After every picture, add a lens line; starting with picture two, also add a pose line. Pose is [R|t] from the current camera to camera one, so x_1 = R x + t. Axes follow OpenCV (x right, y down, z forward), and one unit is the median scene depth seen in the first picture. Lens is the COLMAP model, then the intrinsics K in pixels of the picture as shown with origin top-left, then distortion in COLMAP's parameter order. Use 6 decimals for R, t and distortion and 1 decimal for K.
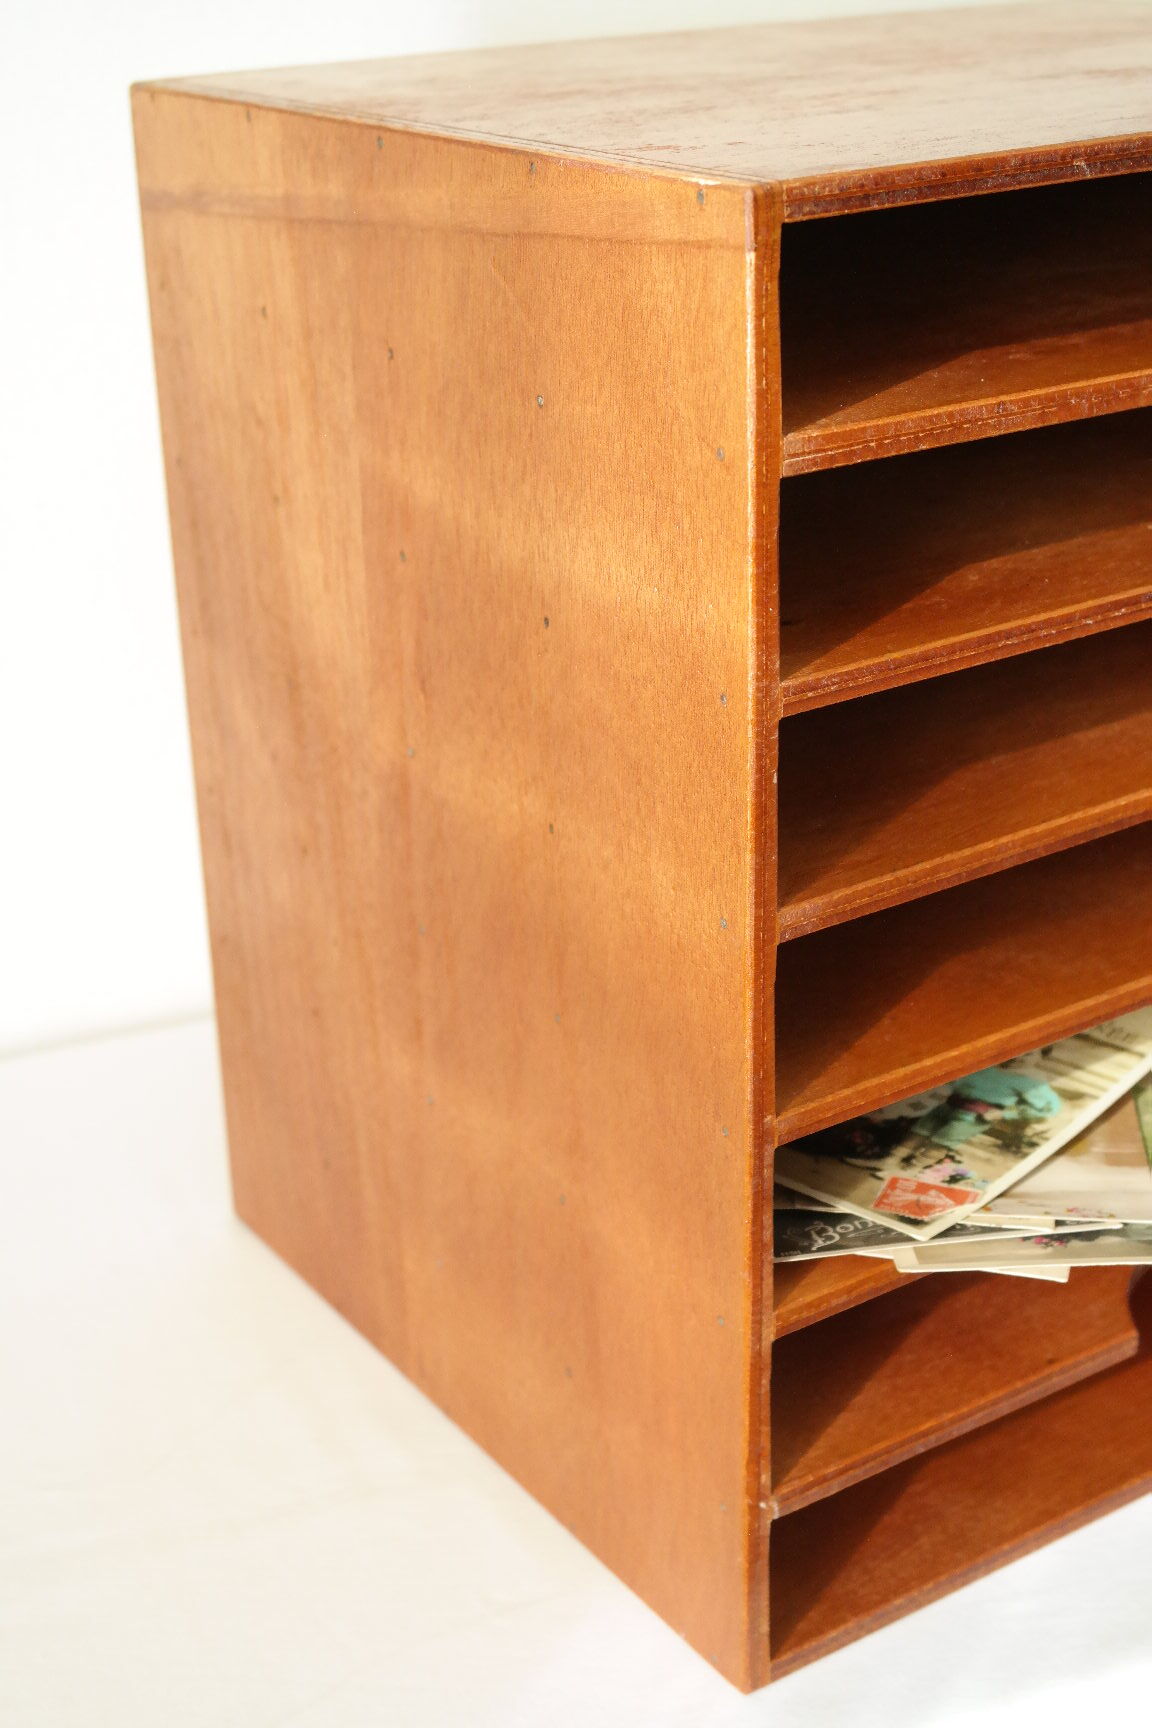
lens RADIAL K [[2544.4, 0, 576.0], [0, 2544.4, 864.0], [0, 0, 1]] dist [-0.028951, -0.045157]
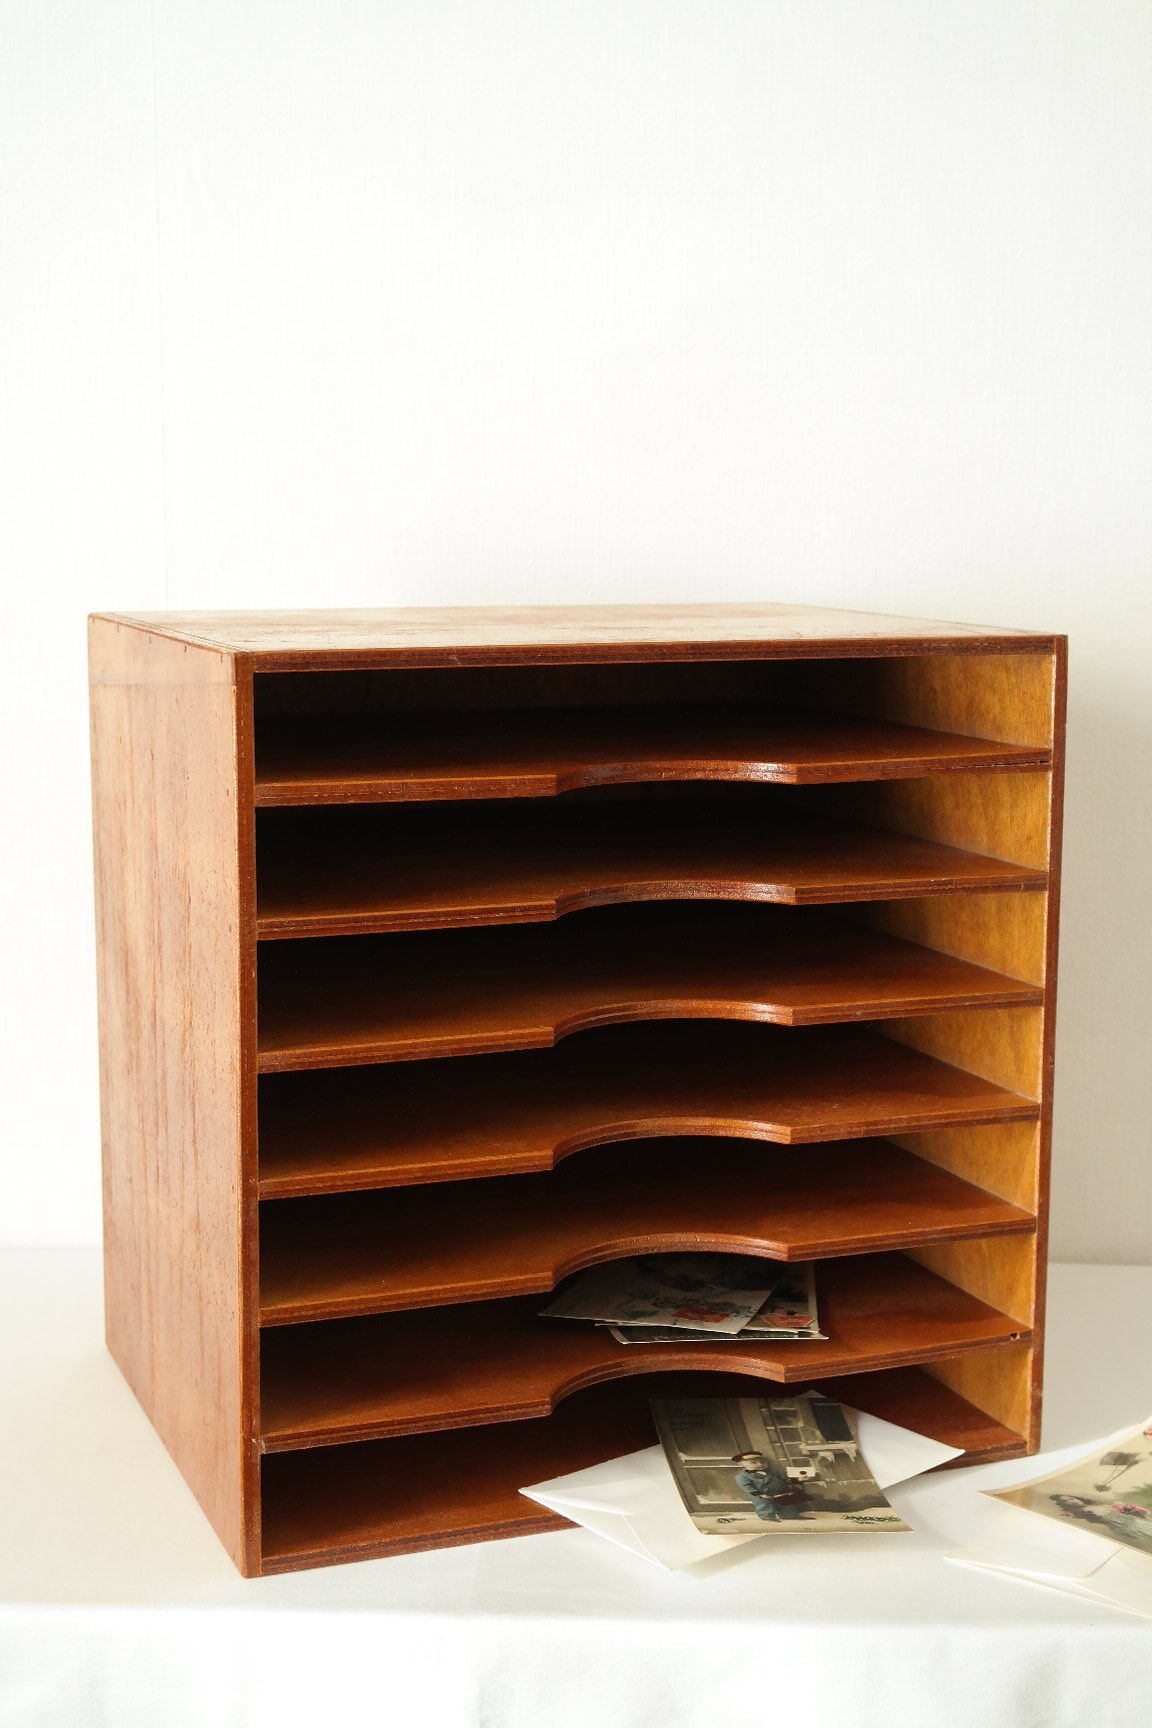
lens RADIAL K [[2543.6, 0, 576.0], [0, 2543.6, 864.0], [0, 0, 1]] dist [0.024967, 0.050691]
pose [[0.976578, 0.064250, -0.205348, 0.607059], [-0.112224, 0.966378, -0.231343, 0.257375], [0.183580, 0.248970, 0.950953, -0.634591]]
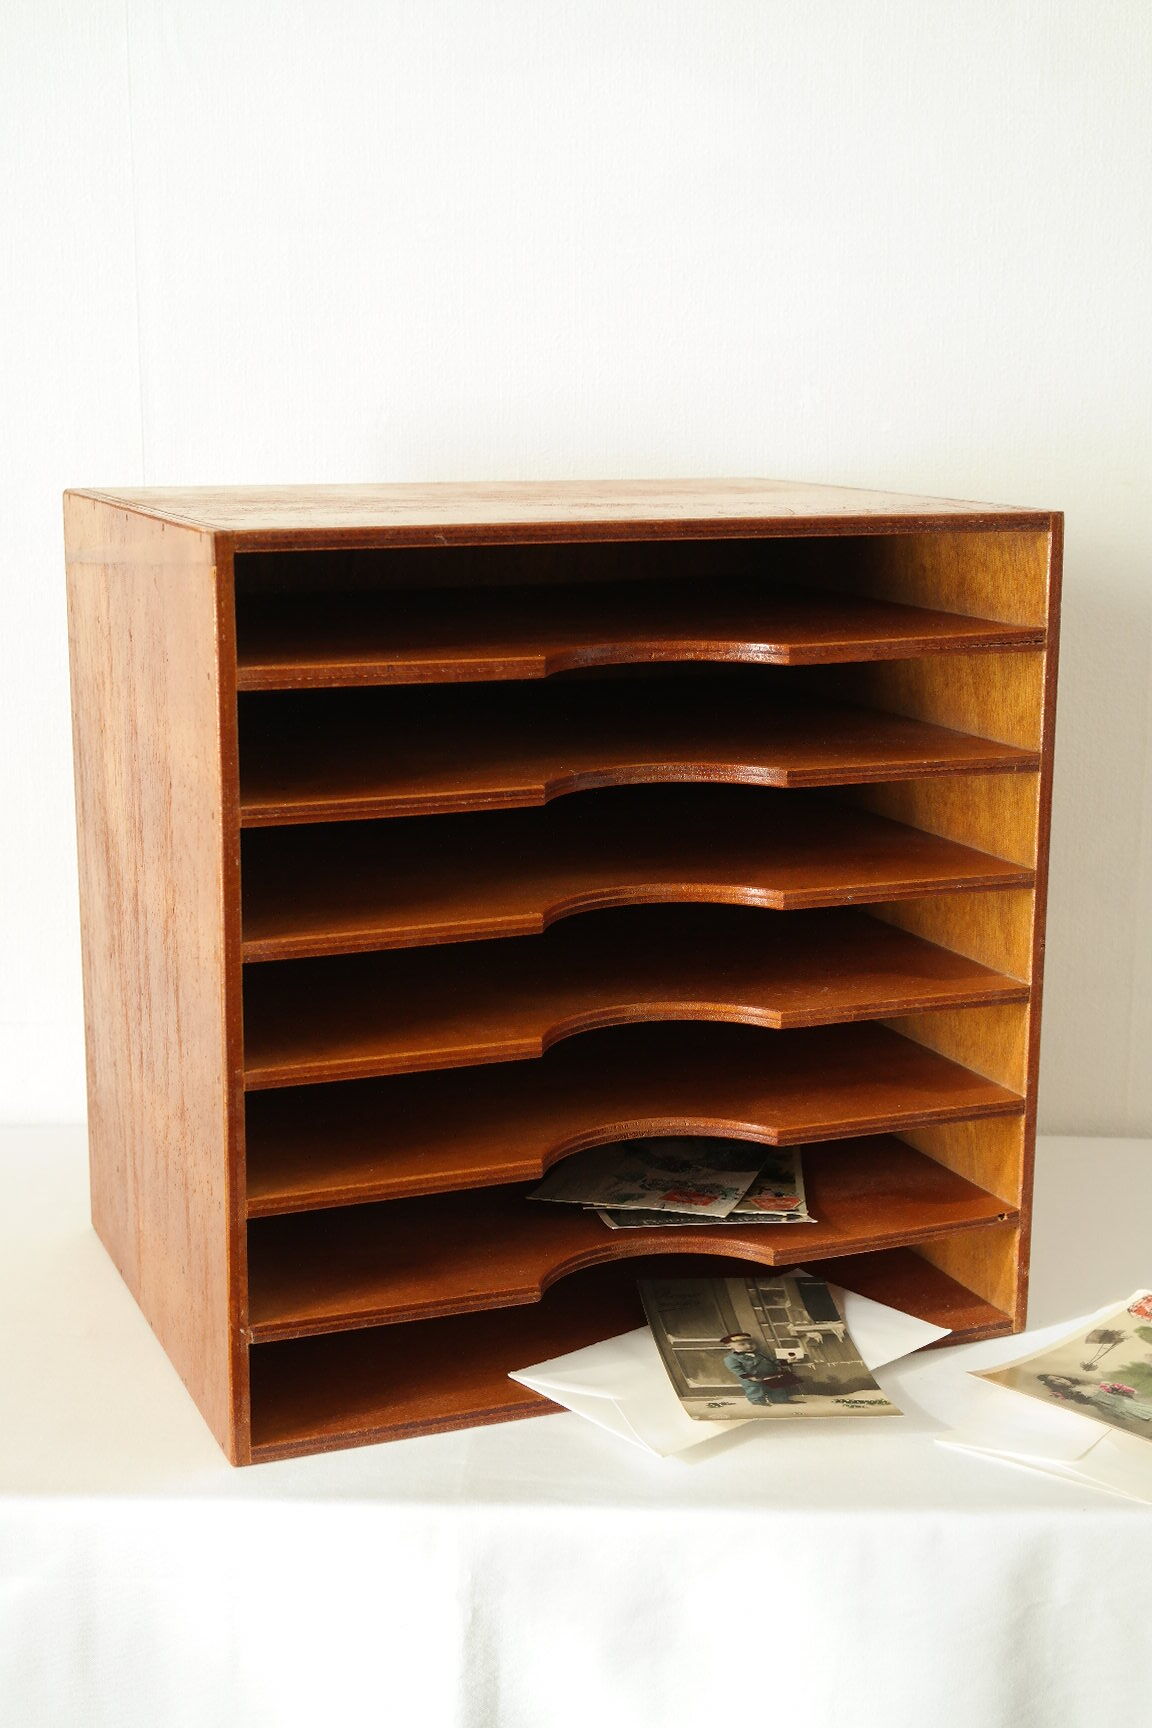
lens RADIAL K [[2429.4, 0, 576.0], [0, 2429.4, 864.0], [0, 0, 1]] dist [0.017336, 0.086282]
pose [[0.979623, 0.073021, -0.187100, 0.567696], [-0.106897, 0.978222, -0.177916, 0.220609], [0.170033, 0.194291, 0.966095, -0.538534]]
